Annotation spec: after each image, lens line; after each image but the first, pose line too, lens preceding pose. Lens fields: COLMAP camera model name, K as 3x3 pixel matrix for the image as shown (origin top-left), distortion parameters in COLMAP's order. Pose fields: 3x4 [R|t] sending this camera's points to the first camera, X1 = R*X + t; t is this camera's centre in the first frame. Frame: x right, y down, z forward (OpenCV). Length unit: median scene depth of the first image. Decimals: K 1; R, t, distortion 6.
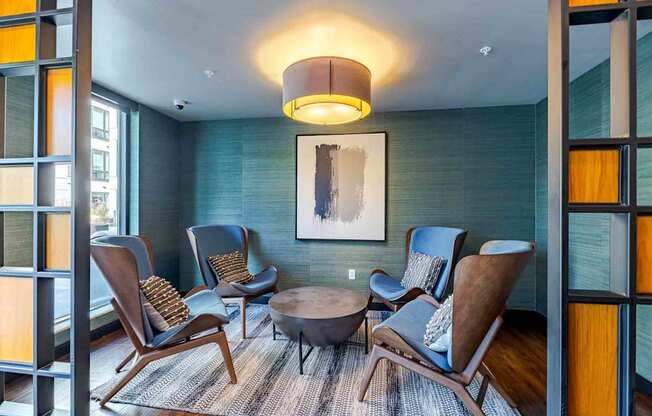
lens RADIAL K [[278.1, 0, 324.6], [0, 278.1, 208.2], [0, 0, 1]] dist [-0.001310, 0.000068]
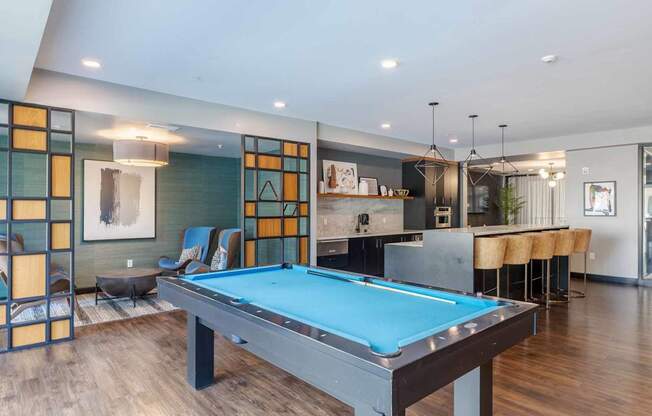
lens RADIAL K [[373.8, 0, 325.2], [0, 373.8, 210.3], [0, 0, 1]] dist [-0.000028, 0.000096]
pose [[0.632807, -0.000922, 0.774309, -0.740071], [0.000306, 1.000000, 0.000941, -0.030143], [-0.774310, -0.000358, 0.632807, -0.953091]]
